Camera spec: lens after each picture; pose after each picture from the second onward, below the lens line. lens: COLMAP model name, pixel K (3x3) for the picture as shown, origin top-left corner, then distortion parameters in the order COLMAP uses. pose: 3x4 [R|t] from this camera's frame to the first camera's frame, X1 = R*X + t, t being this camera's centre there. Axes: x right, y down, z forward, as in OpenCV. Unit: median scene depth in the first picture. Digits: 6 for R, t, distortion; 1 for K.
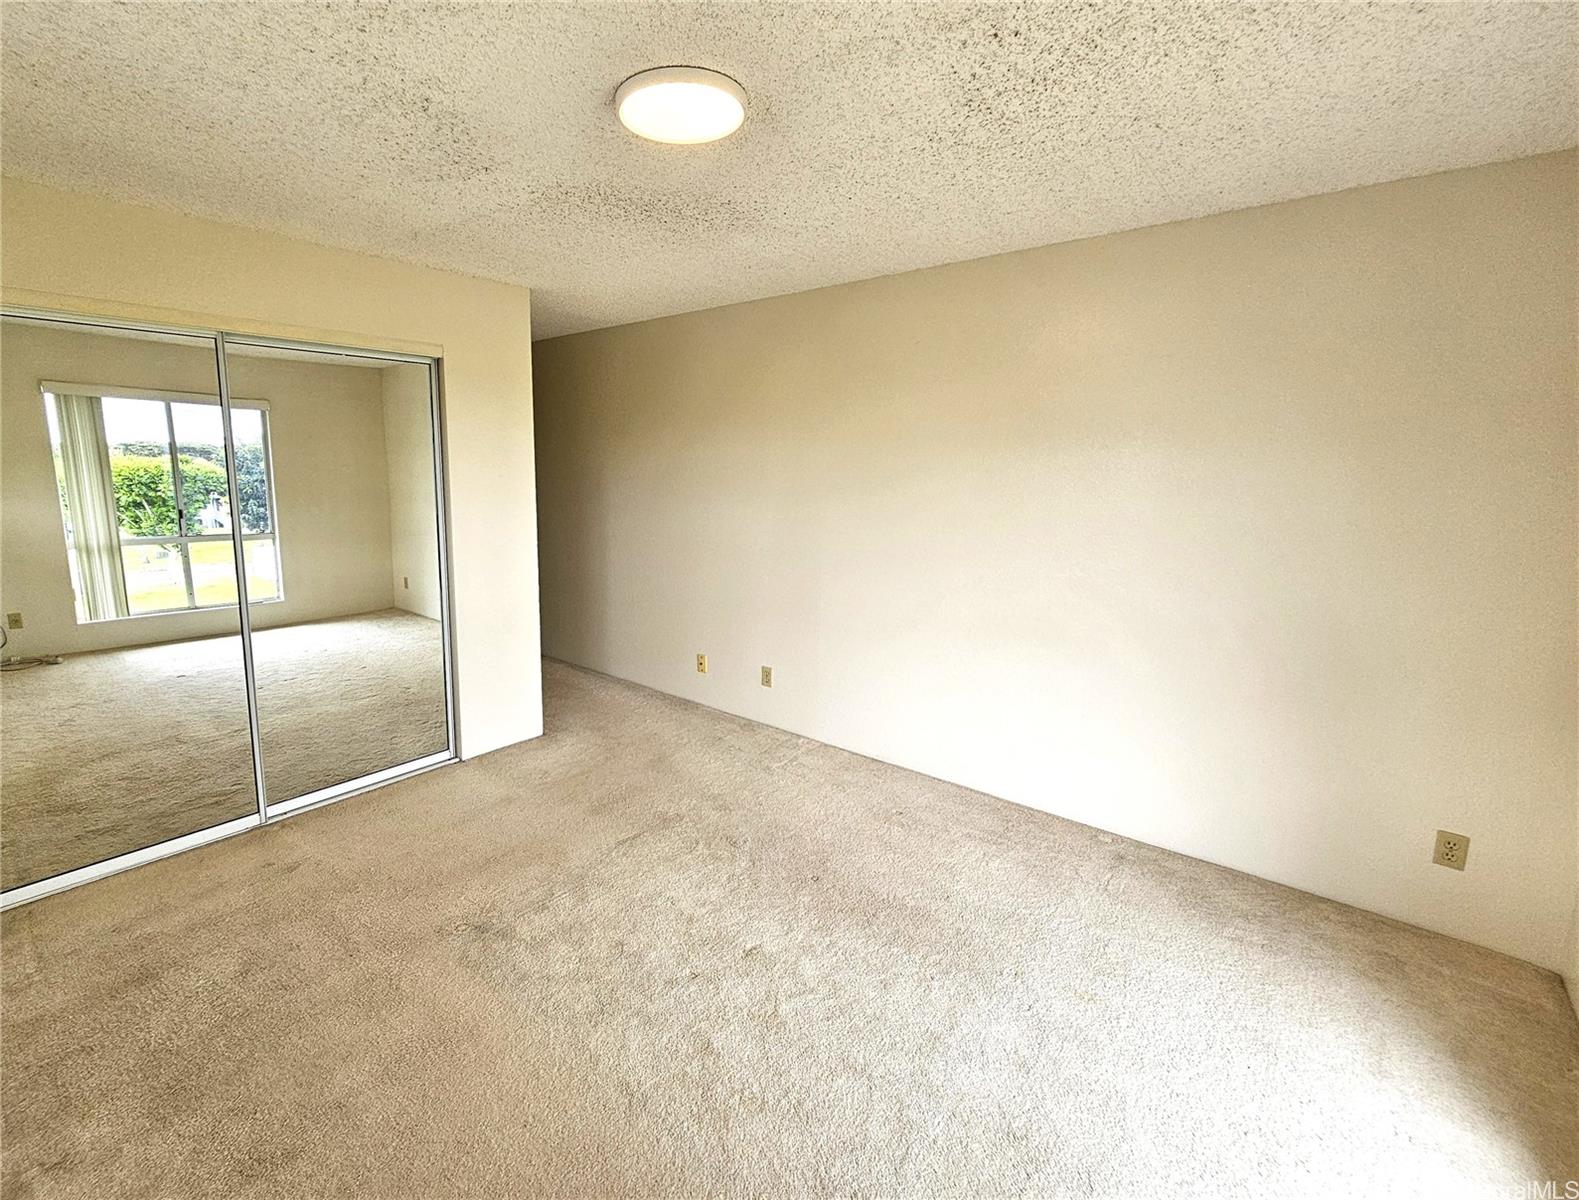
lens RADIAL K [[646.9, 0, 789.6], [0, 646.9, 542.2], [0, 0, 1]] dist [-0.000146, -0.000074]
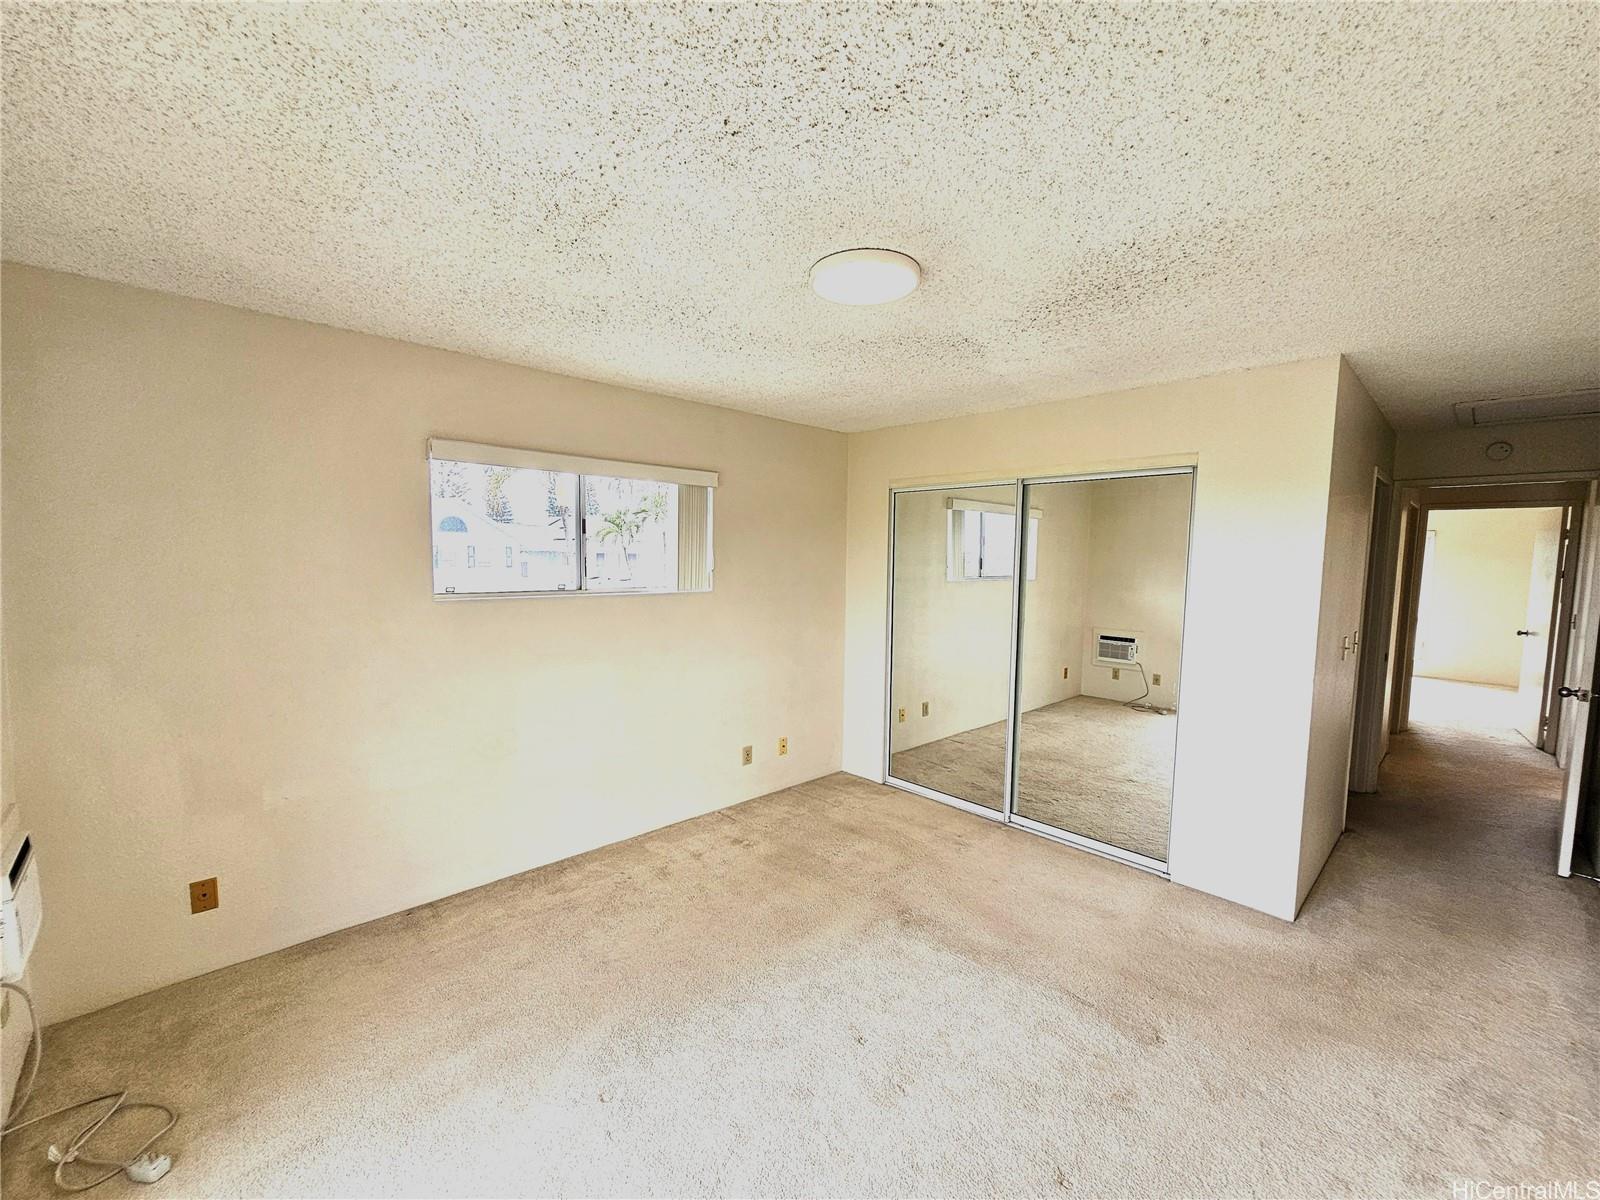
lens RADIAL K [[654.9, 0, 796.1], [0, 654.9, 607.9], [0, 0, 1]] dist [0.011877, -0.012229]
pose [[-0.106772, 0.071671, -0.991697, 0.609488], [-0.129794, 0.987859, 0.085368, -0.089395], [0.985775, 0.137832, -0.096173, 0.609763]]
